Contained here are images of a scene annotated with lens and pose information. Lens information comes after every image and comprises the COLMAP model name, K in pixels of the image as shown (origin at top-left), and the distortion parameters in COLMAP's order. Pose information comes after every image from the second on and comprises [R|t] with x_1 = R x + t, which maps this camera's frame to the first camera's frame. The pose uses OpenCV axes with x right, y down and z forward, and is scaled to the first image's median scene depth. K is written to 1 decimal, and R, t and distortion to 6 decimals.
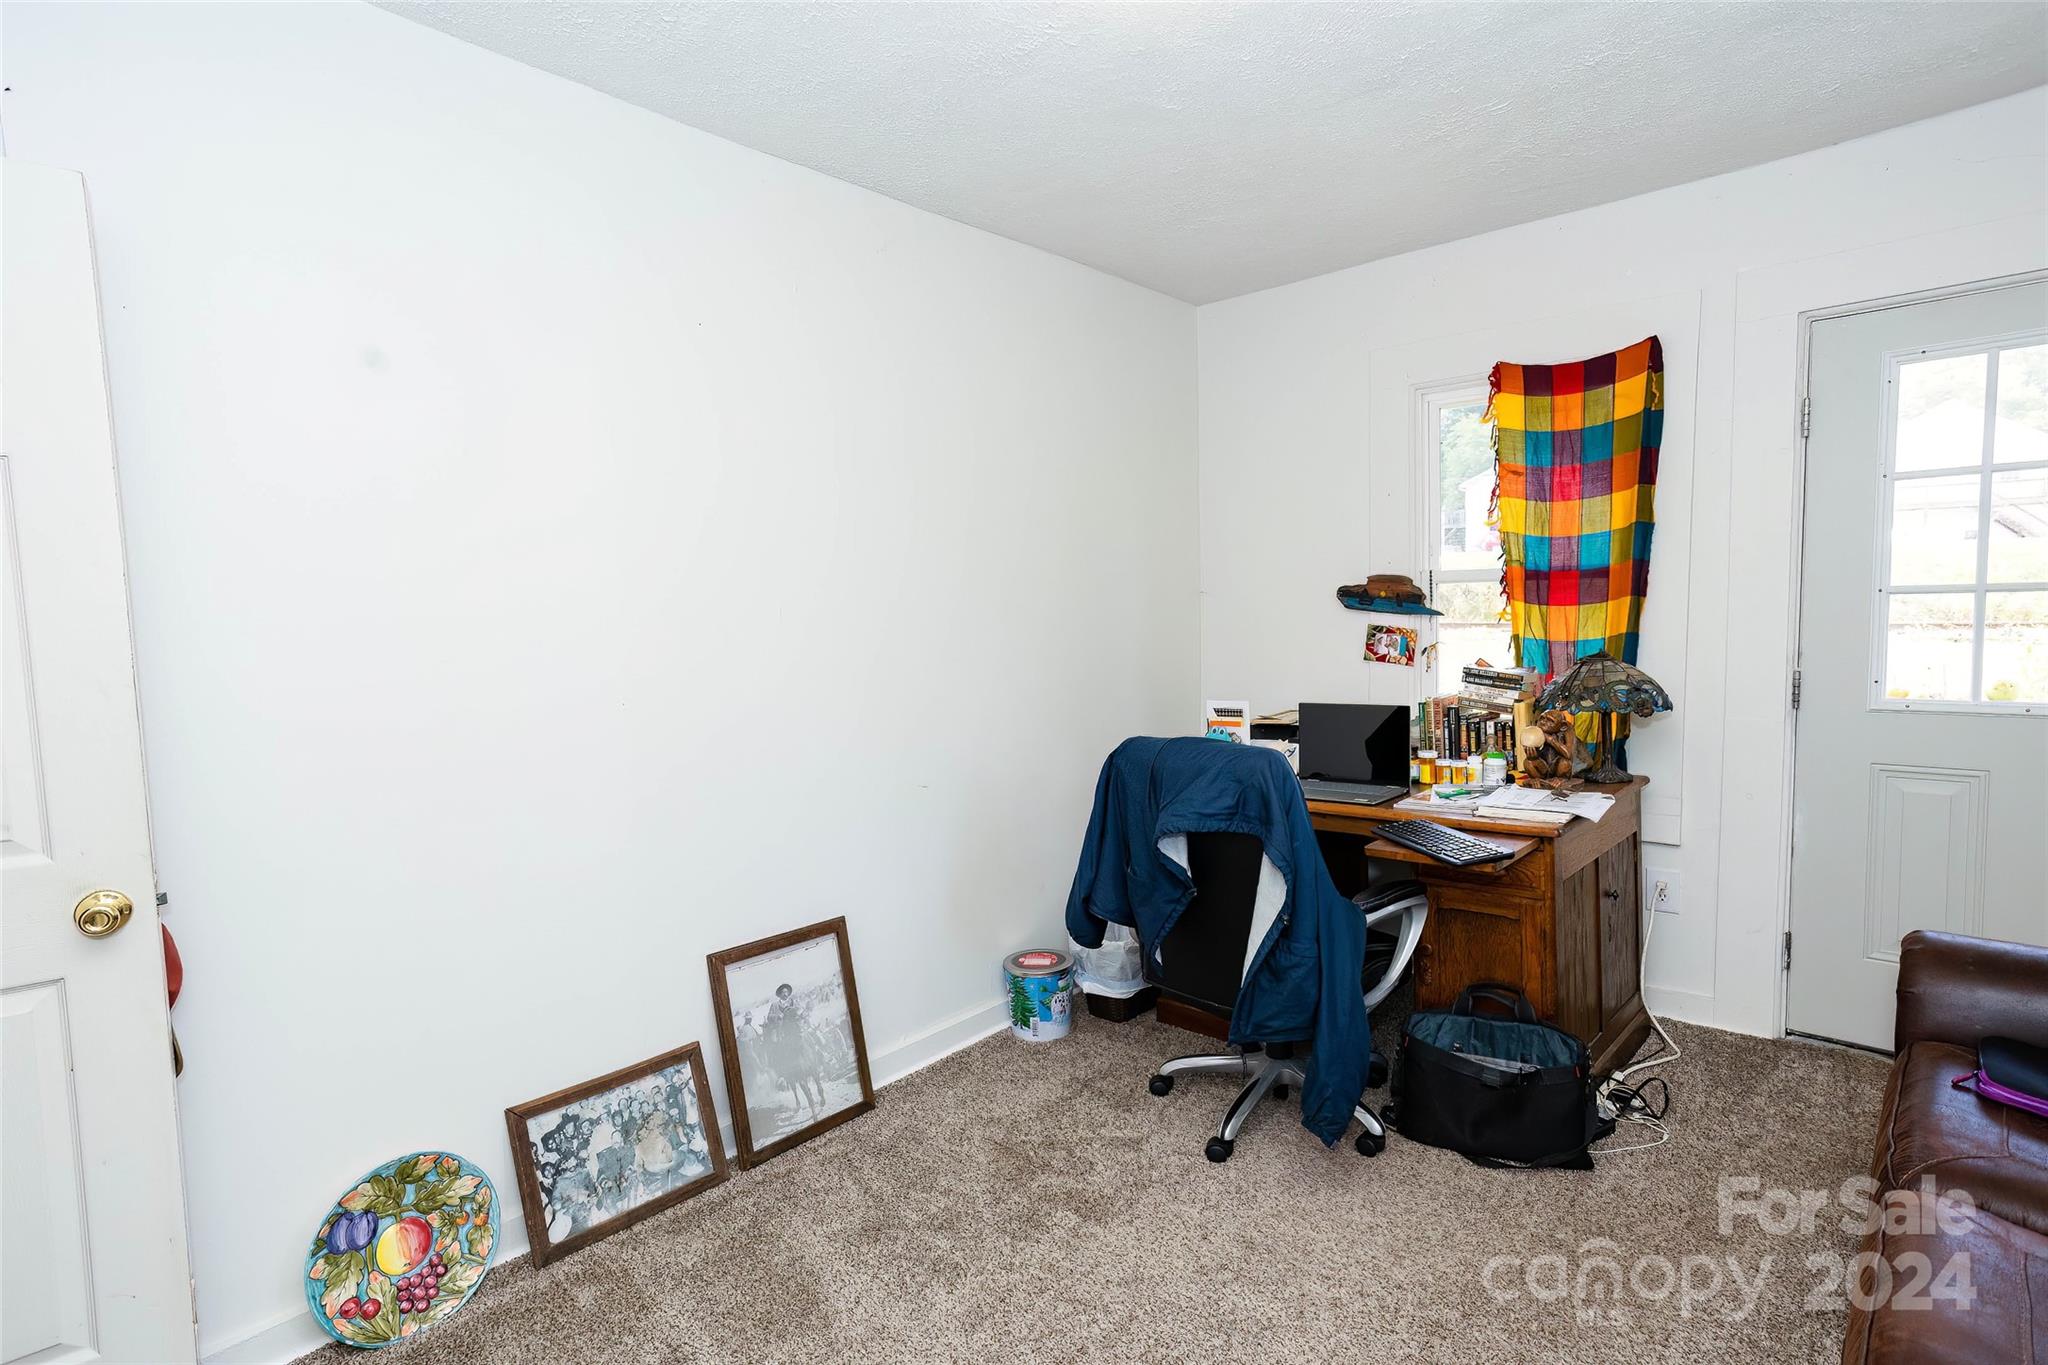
lens RADIAL K [[997.9, 0, 1017.7], [0, 997.9, 683.1], [0, 0, 1]] dist [-0.052511, 0.037093]
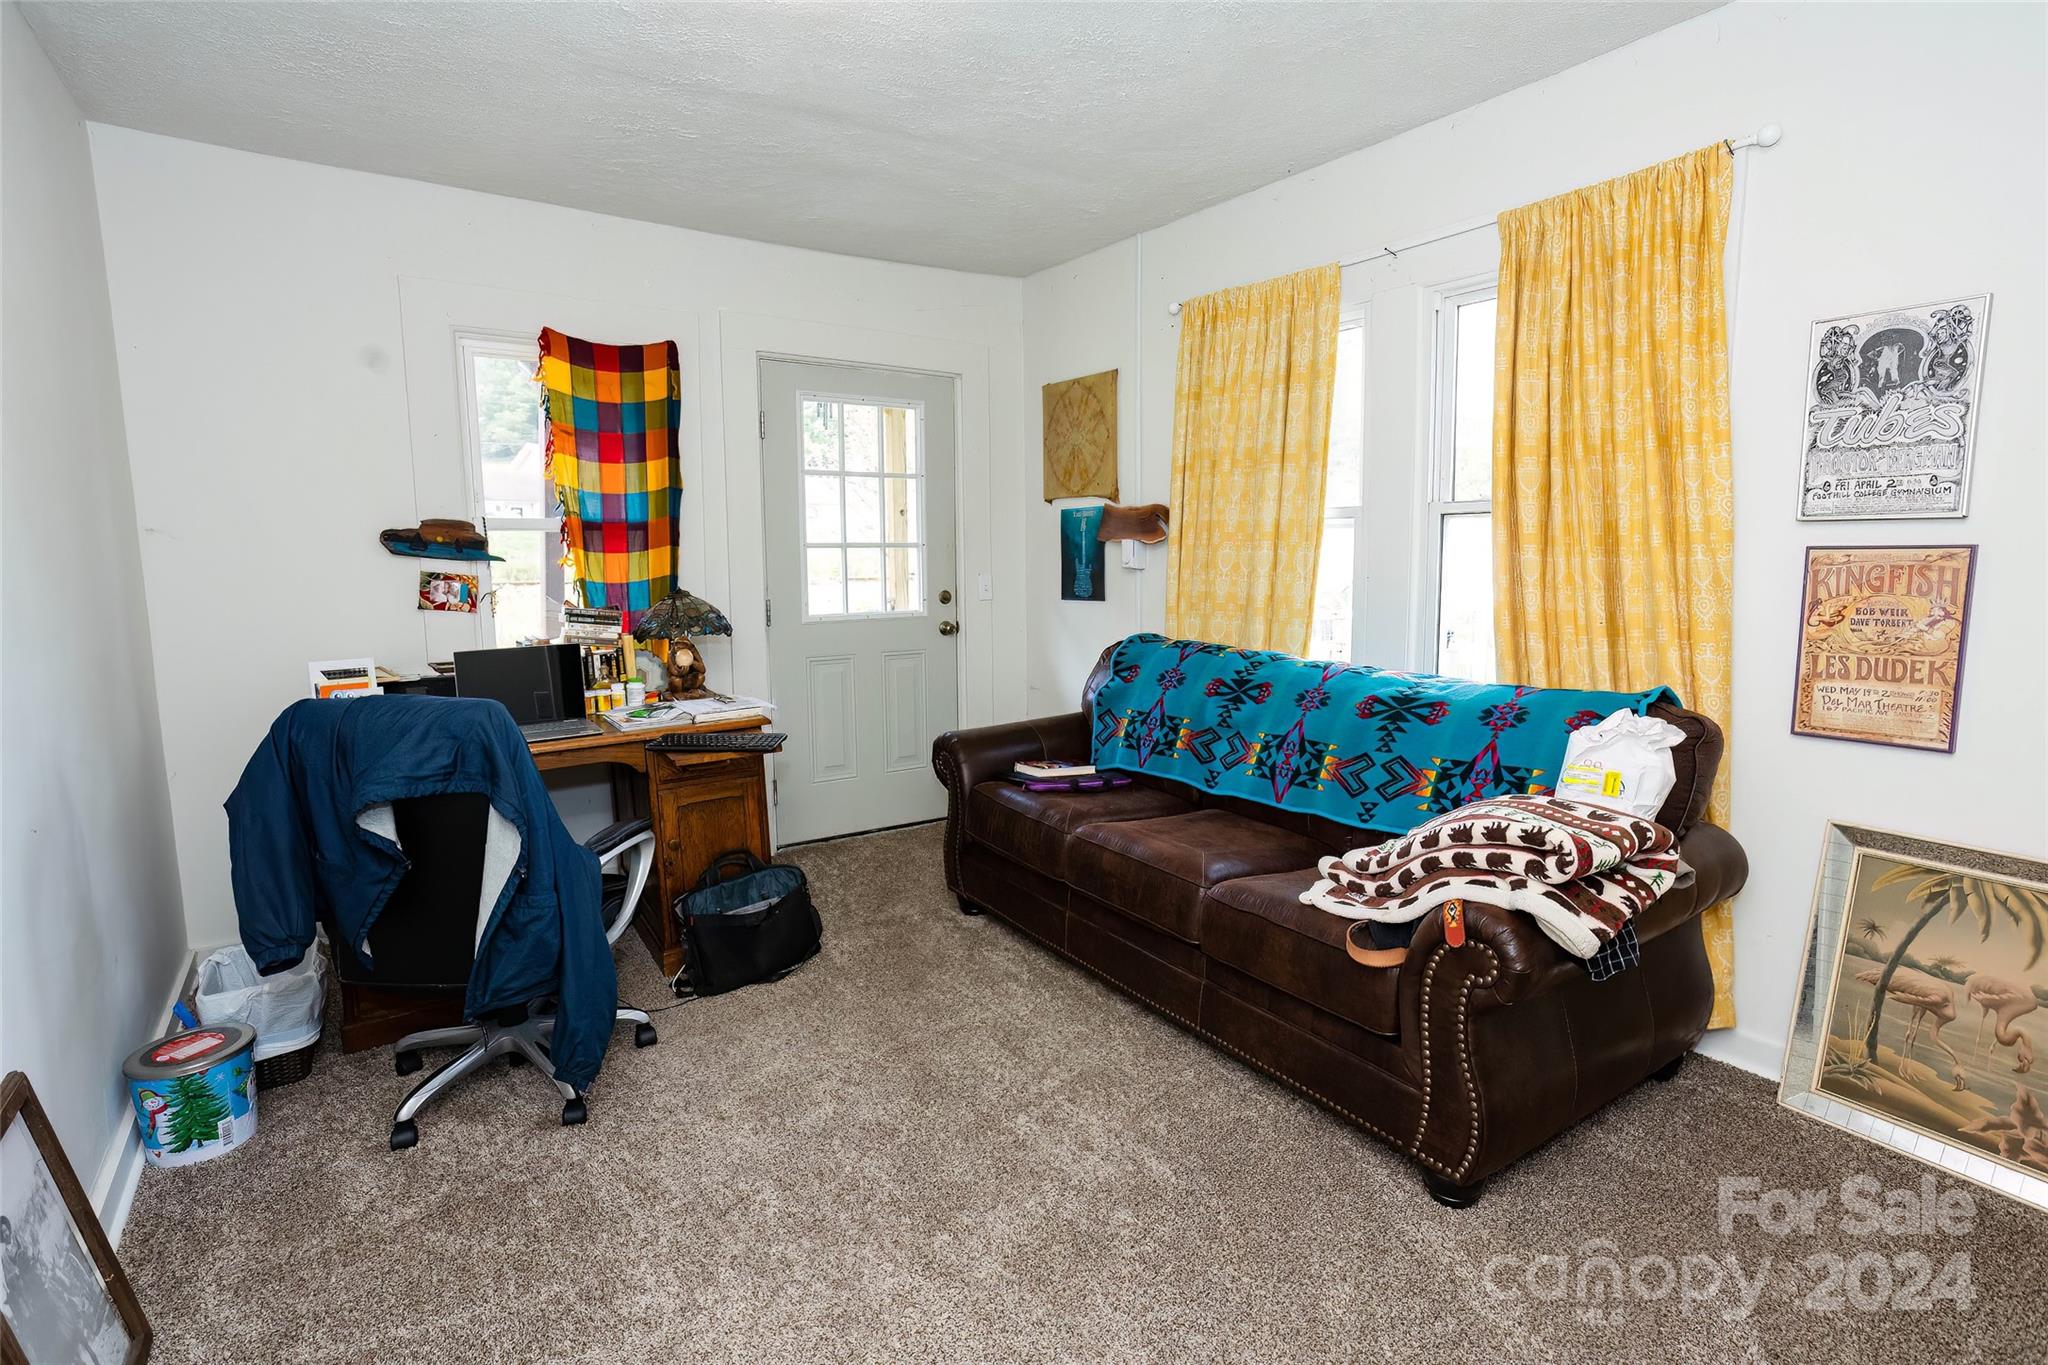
lens RADIAL K [[1009.4, 0, 1025.3], [0, 1009.4, 685.4], [0, 0, 1]] dist [-0.053180, 0.037752]
pose [[0.218615, -0.105408, 0.970101, -0.523779], [0.070578, 0.993253, 0.092019, 0.002594], [-0.973255, 0.048352, 0.224579, 0.269220]]
